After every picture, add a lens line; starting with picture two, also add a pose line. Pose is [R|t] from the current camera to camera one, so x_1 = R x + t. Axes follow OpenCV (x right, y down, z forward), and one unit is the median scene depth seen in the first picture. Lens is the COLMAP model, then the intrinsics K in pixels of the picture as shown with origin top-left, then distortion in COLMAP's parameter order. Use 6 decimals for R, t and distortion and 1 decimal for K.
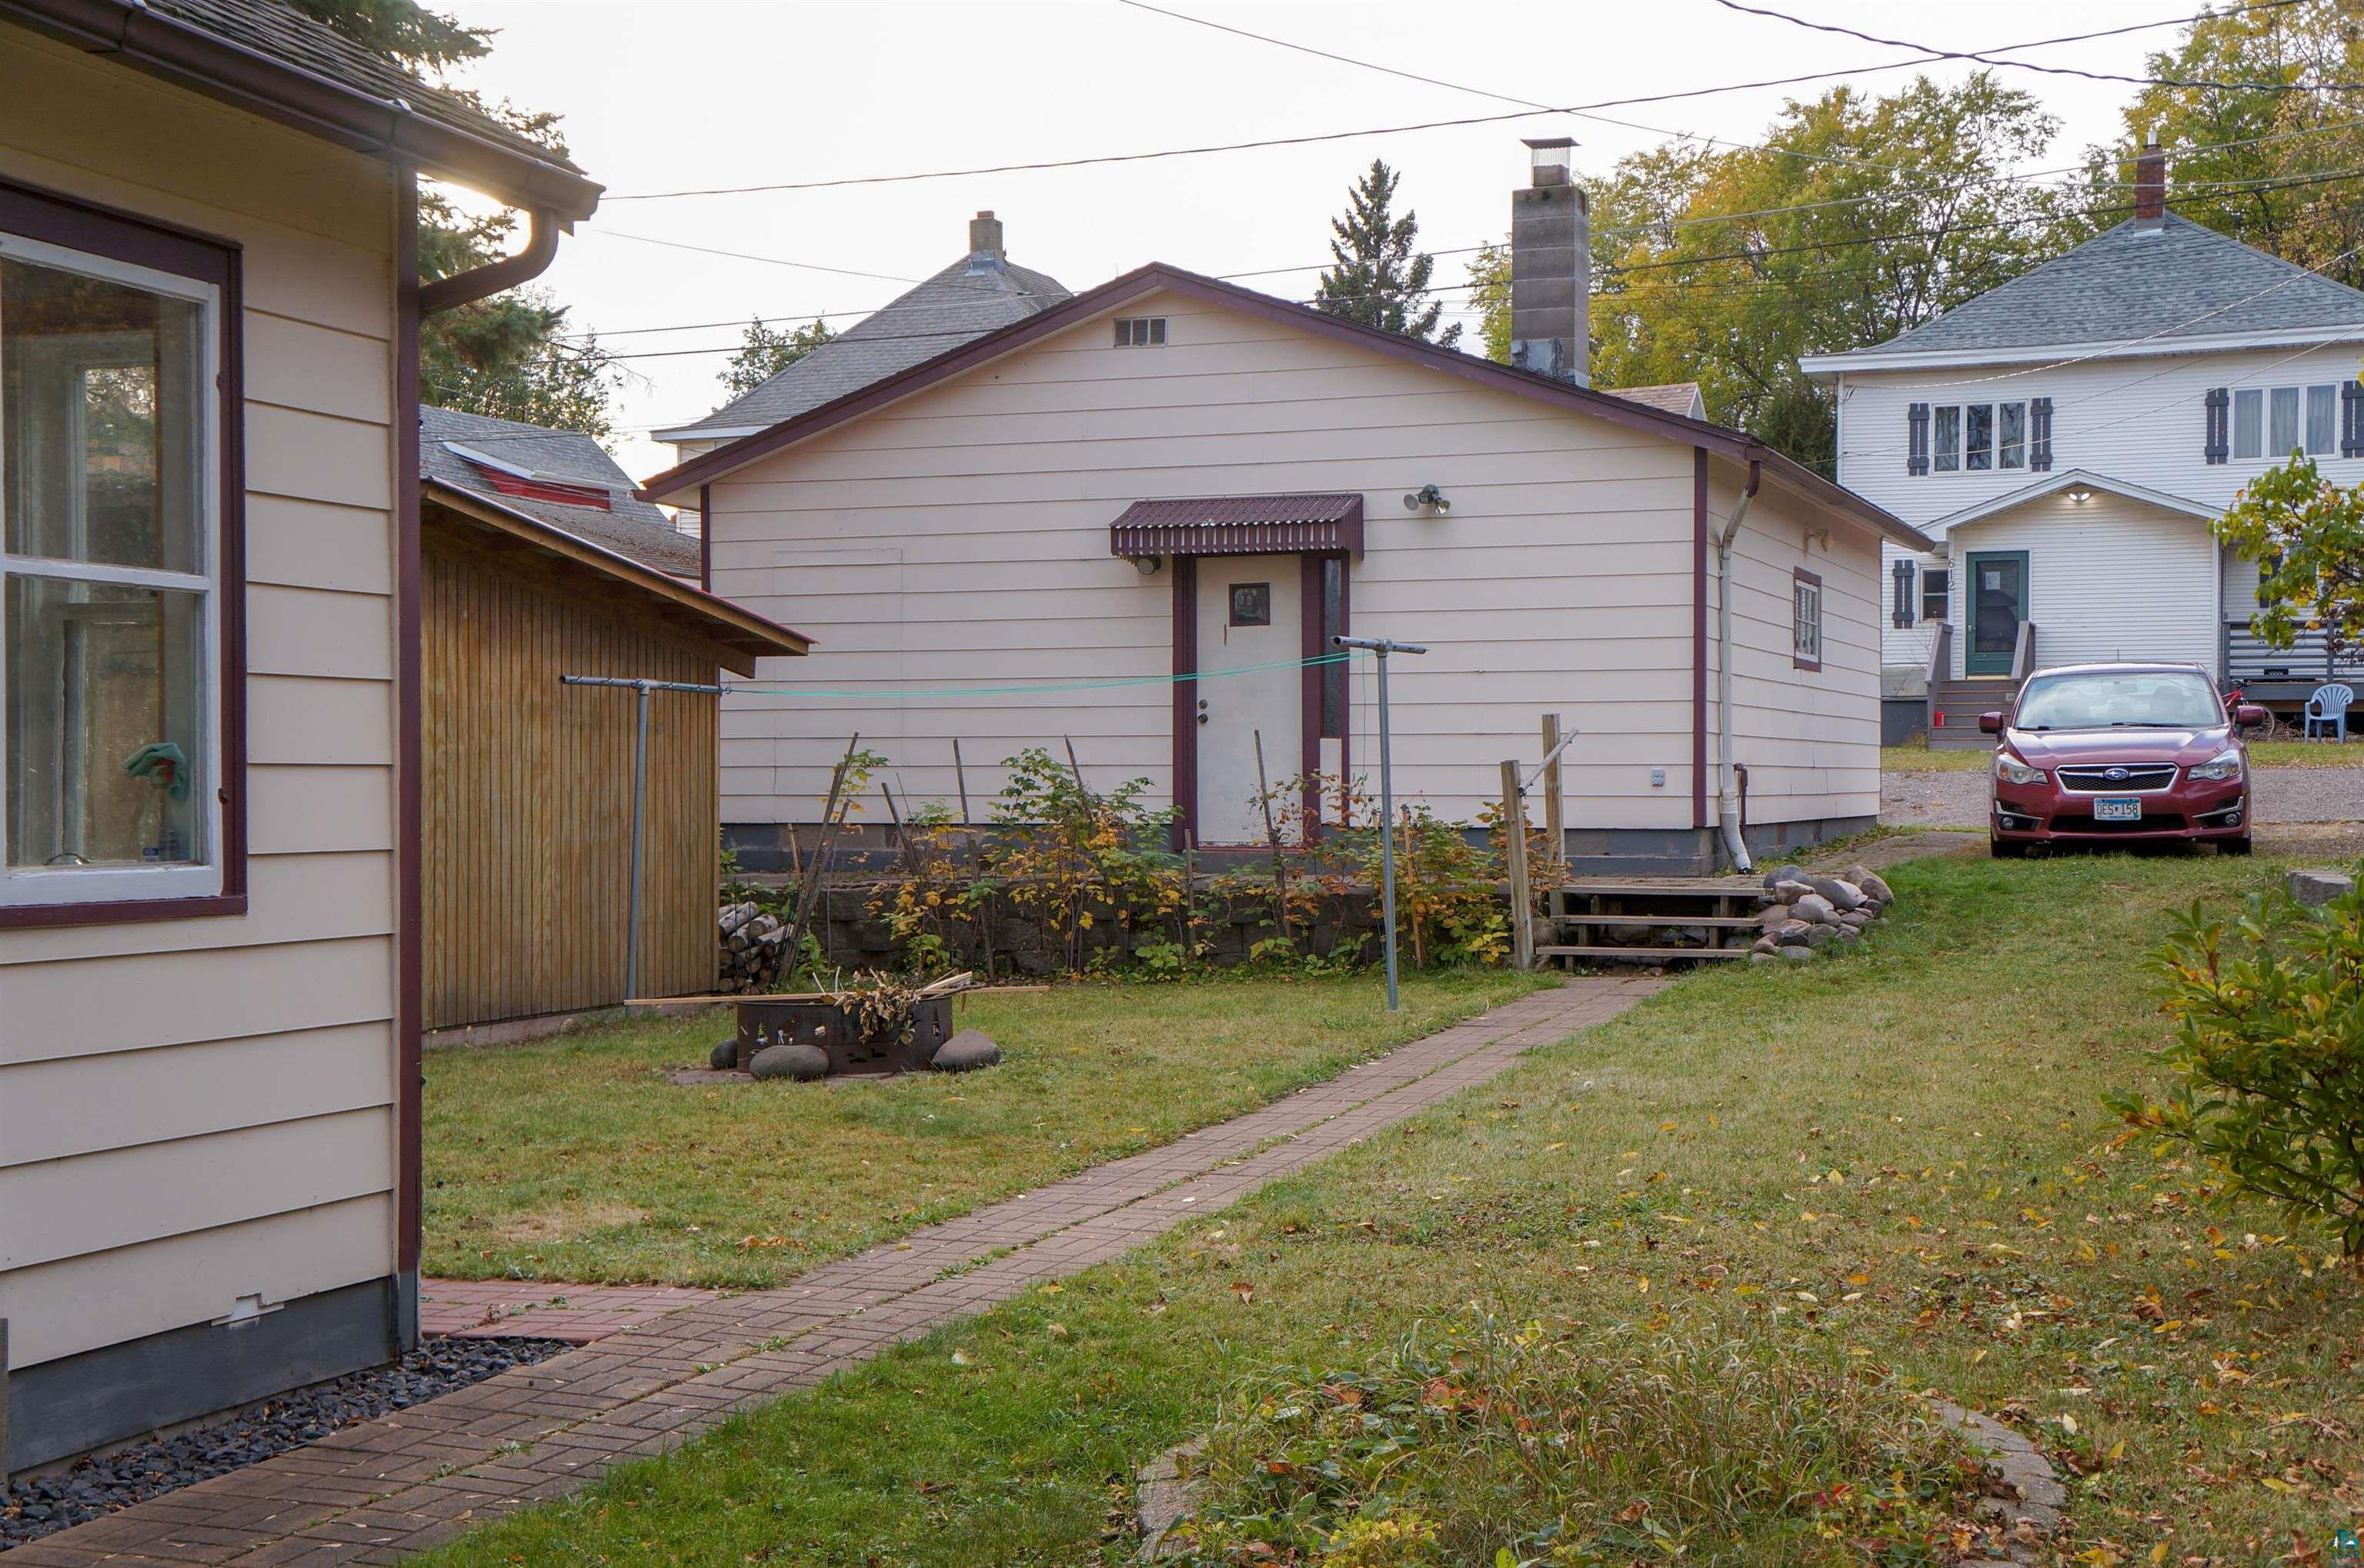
lens RADIAL K [[3089.5, 0, 1182.0], [0, 3089.5, 784.0], [0, 0, 1]] dist [0.115073, 0.034916]
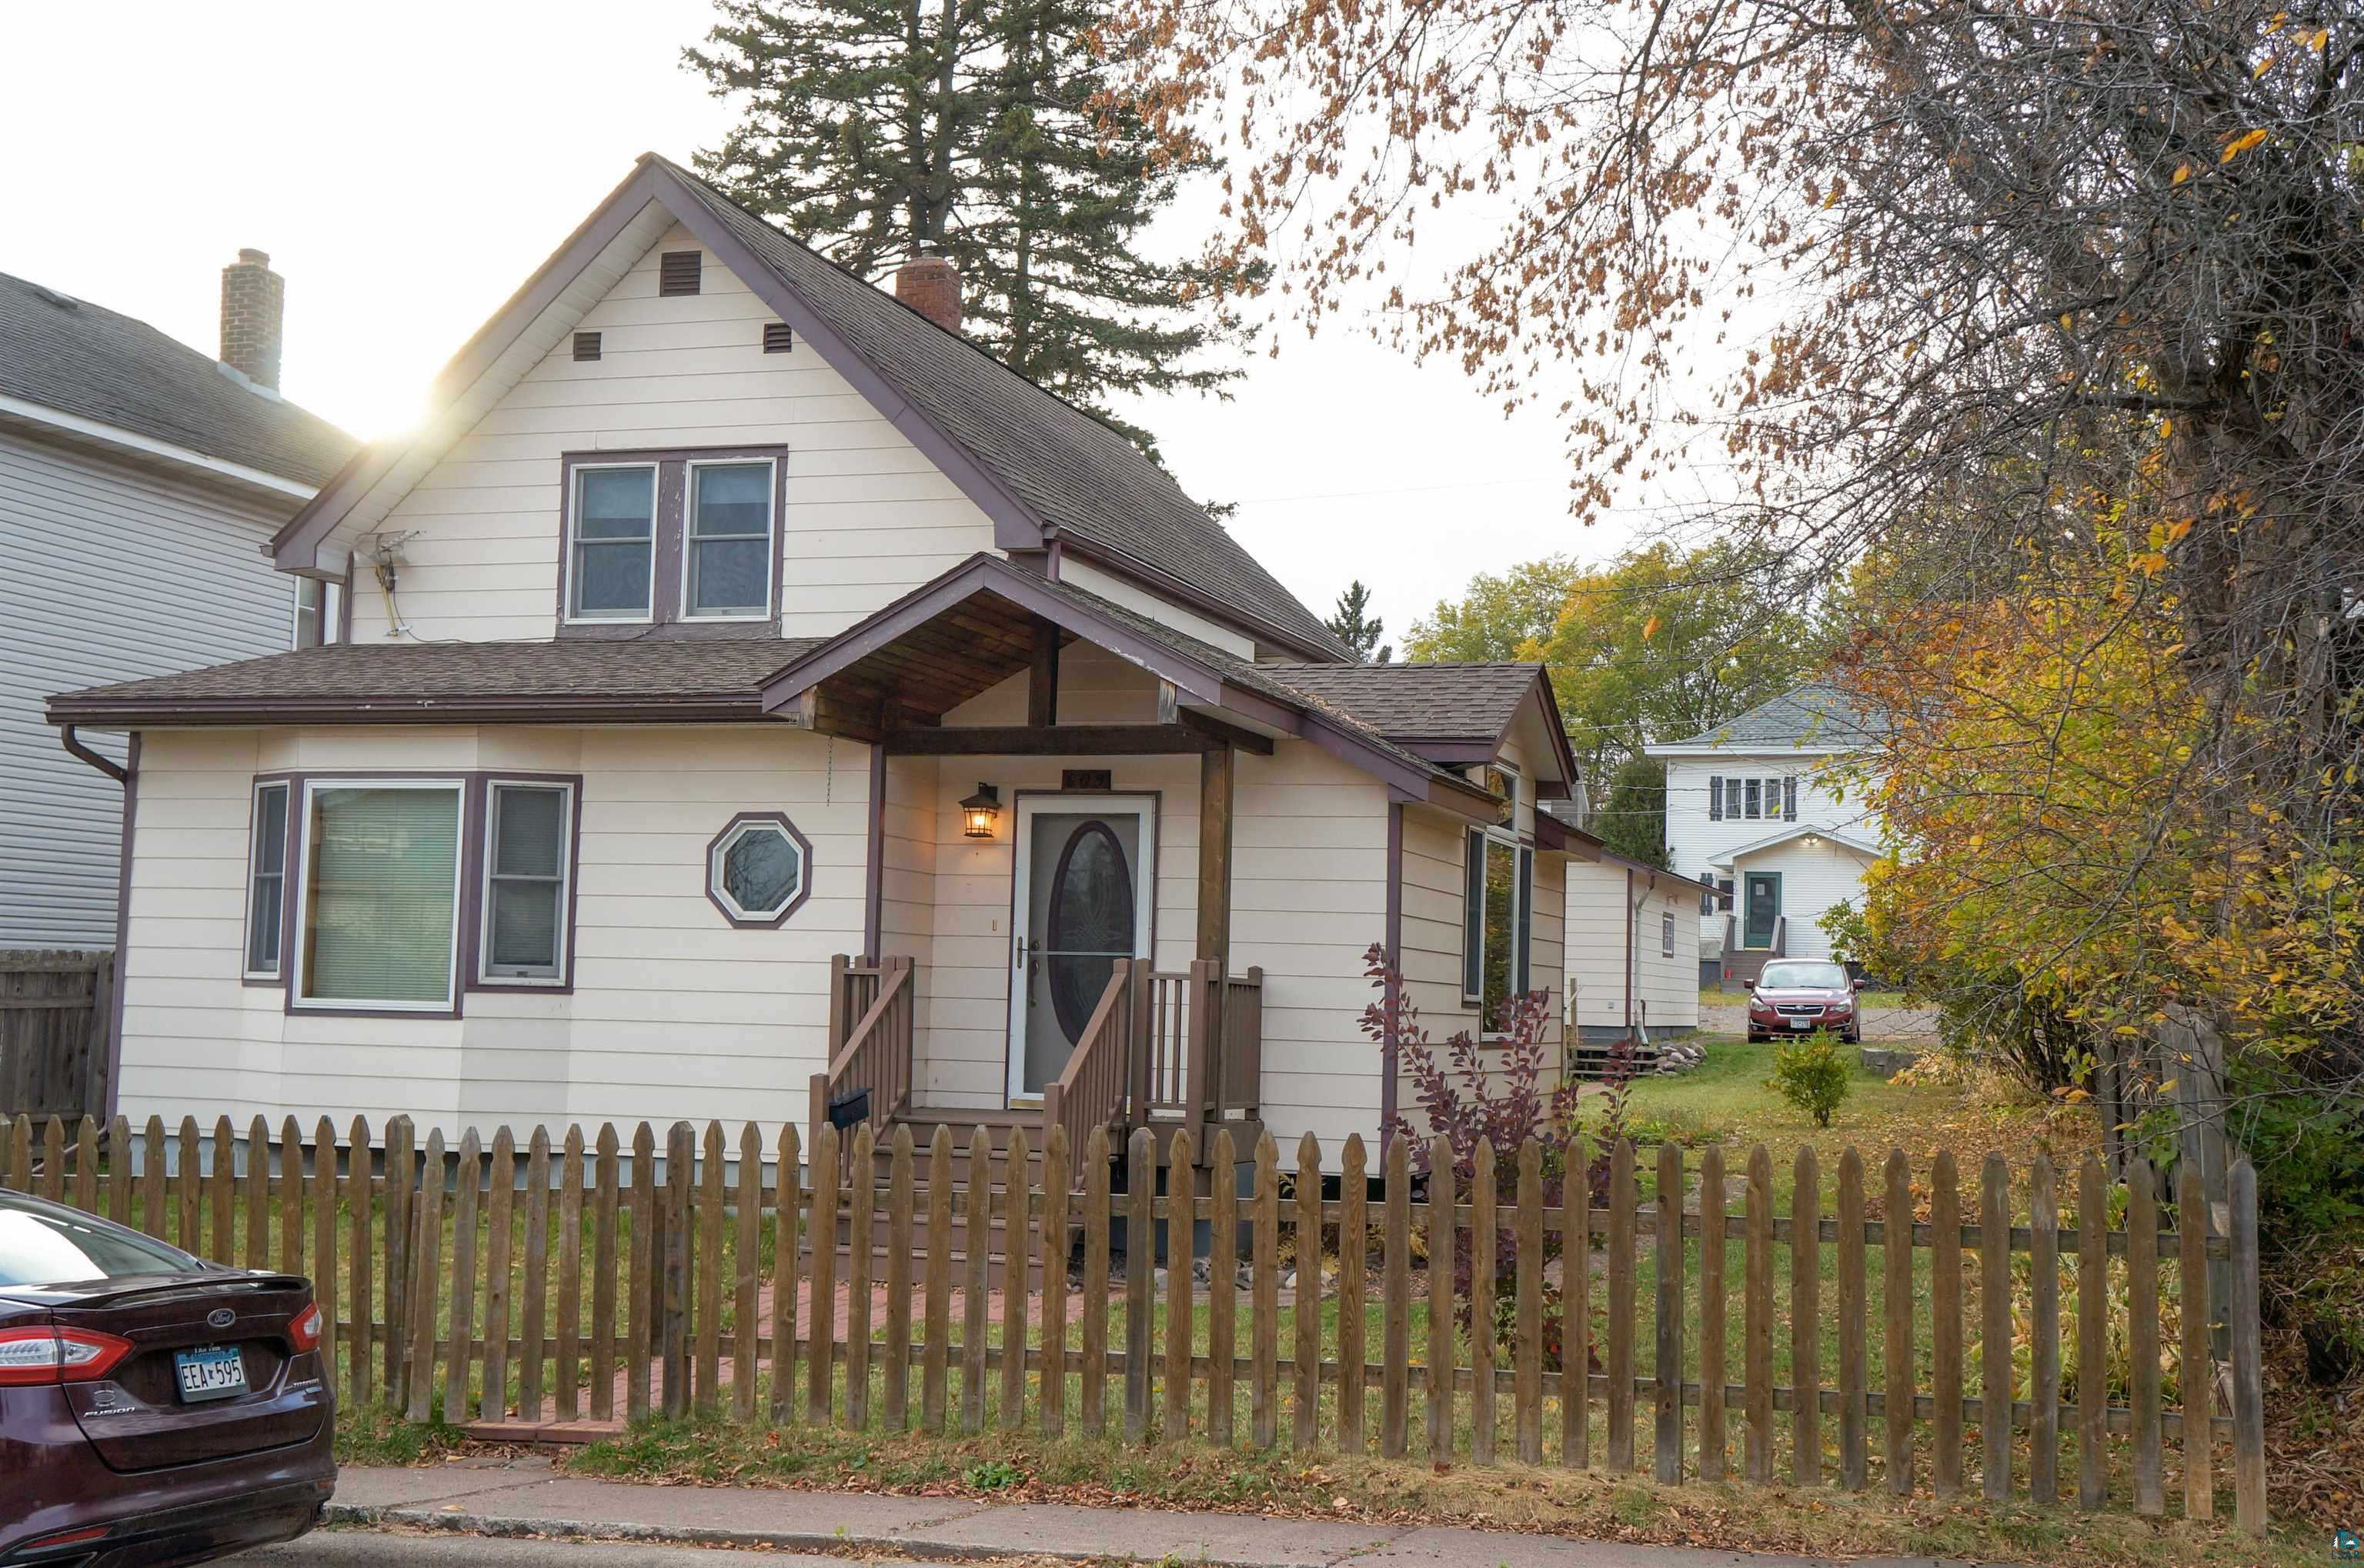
lens RADIAL K [[2820.0, 0, 1182.0], [0, 2820.0, 784.0], [0, 0, 1]] dist [0.008570, 0.001092]
pose [[0.998541, 0.028773, 0.045705, -0.107676], [-0.025149, 0.996638, -0.077978, 0.002461], [-0.047795, 0.076715, 0.995907, -0.446292]]
